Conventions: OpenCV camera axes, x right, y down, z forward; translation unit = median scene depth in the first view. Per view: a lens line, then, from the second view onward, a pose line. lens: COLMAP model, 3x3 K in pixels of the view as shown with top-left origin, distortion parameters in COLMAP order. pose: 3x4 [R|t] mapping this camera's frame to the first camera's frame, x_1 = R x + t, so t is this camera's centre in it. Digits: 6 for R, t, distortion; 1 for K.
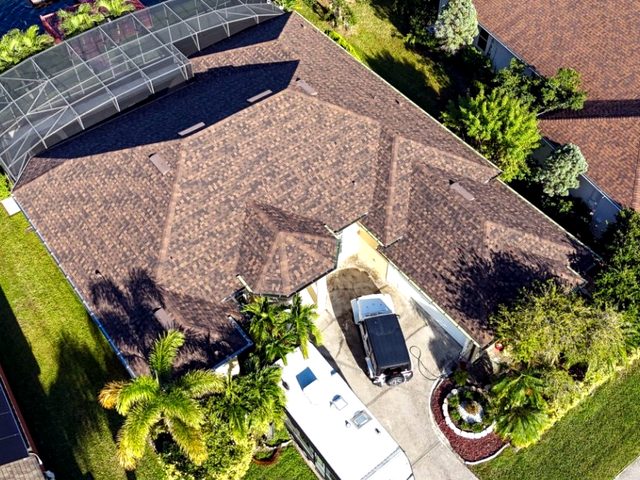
lens RADIAL K [[644.4, 0, 319.3], [0, 644.4, 240.8], [0, 0, 1]] dist [0.014203, 0.000000]
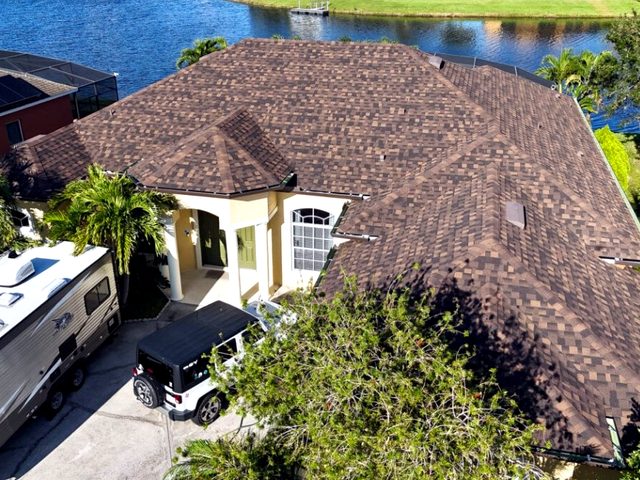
lens RADIAL K [[644.4, 0, 321.9], [0, 644.4, 239.6], [0, 0, 1]] dist [0.014203, 0.000000]
pose [[0.633931, 0.338364, -0.695443, 0.491127], [-0.615696, 0.764970, -0.189046, 0.128123], [0.468027, 0.548024, 0.693268, 0.609316]]
